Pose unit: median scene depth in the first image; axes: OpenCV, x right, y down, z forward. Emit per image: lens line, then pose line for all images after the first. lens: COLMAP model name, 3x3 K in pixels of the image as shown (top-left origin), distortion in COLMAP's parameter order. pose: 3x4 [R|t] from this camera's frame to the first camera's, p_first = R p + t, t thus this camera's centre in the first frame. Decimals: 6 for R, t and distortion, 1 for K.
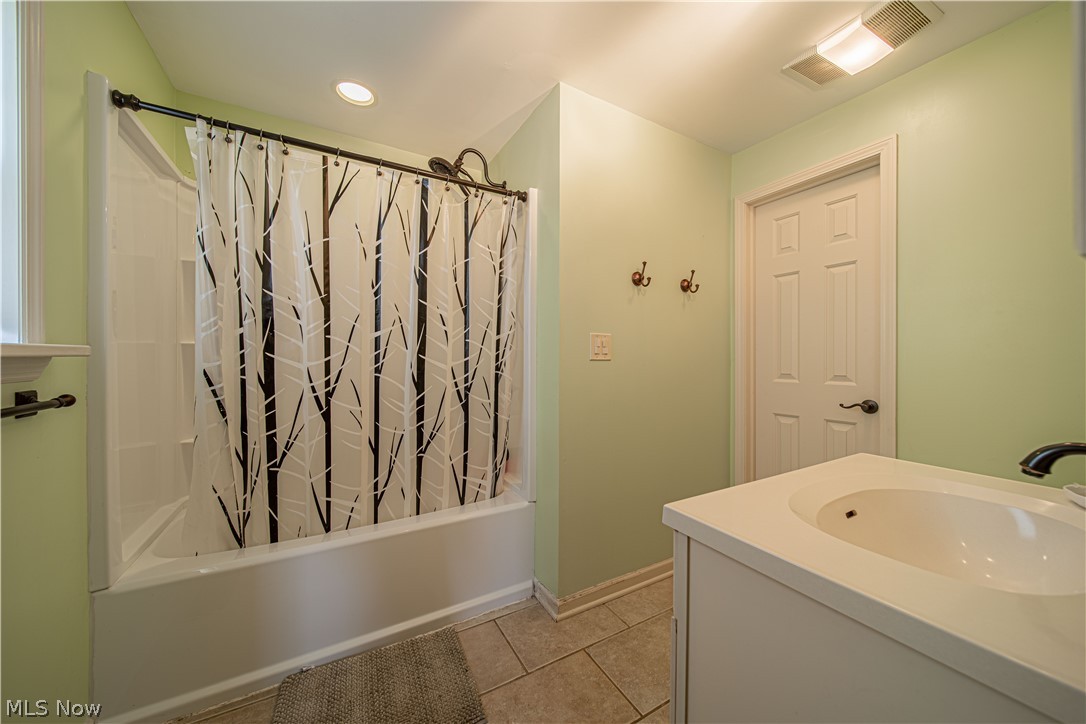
lens RADIAL K [[390.0, 0, 547.2], [0, 390.0, 359.2], [0, 0, 1]] dist [-0.002199, -0.000752]
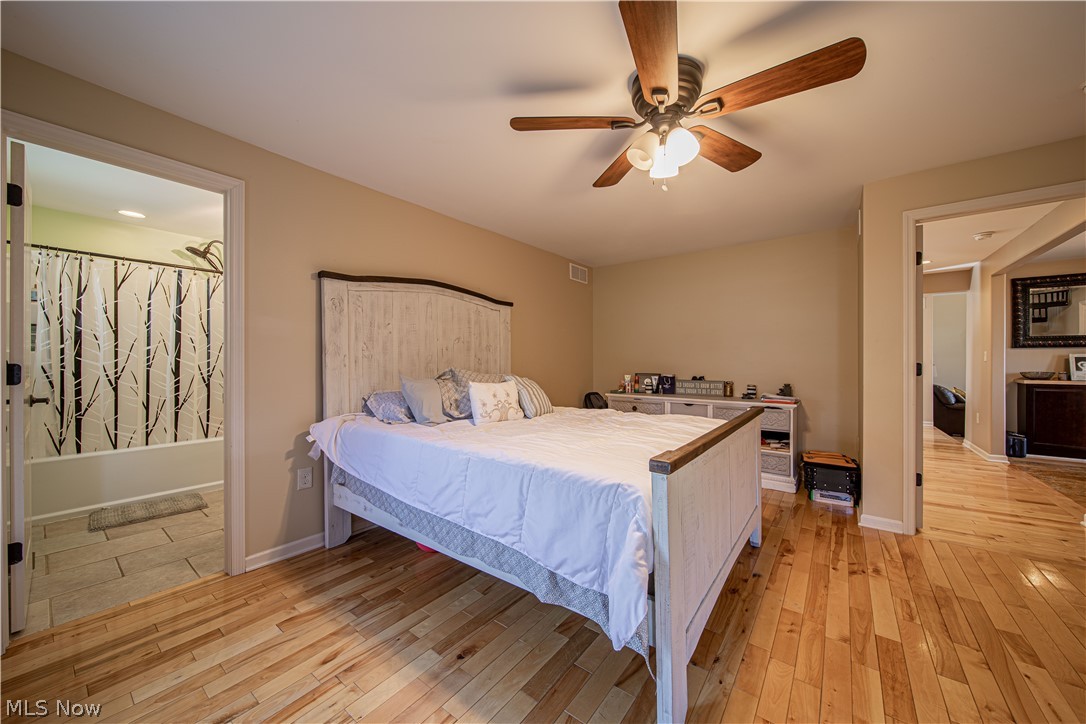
lens RADIAL K [[390.0, 0, 542.8], [0, 390.0, 359.0], [0, 0, 1]] dist [-0.002199, -0.000752]
pose [[0.917731, -0.002239, 0.397195, 0.637633], [0.006004, 0.999948, -0.008235, 0.020892], [-0.397156, 0.009943, 0.917697, -1.660682]]
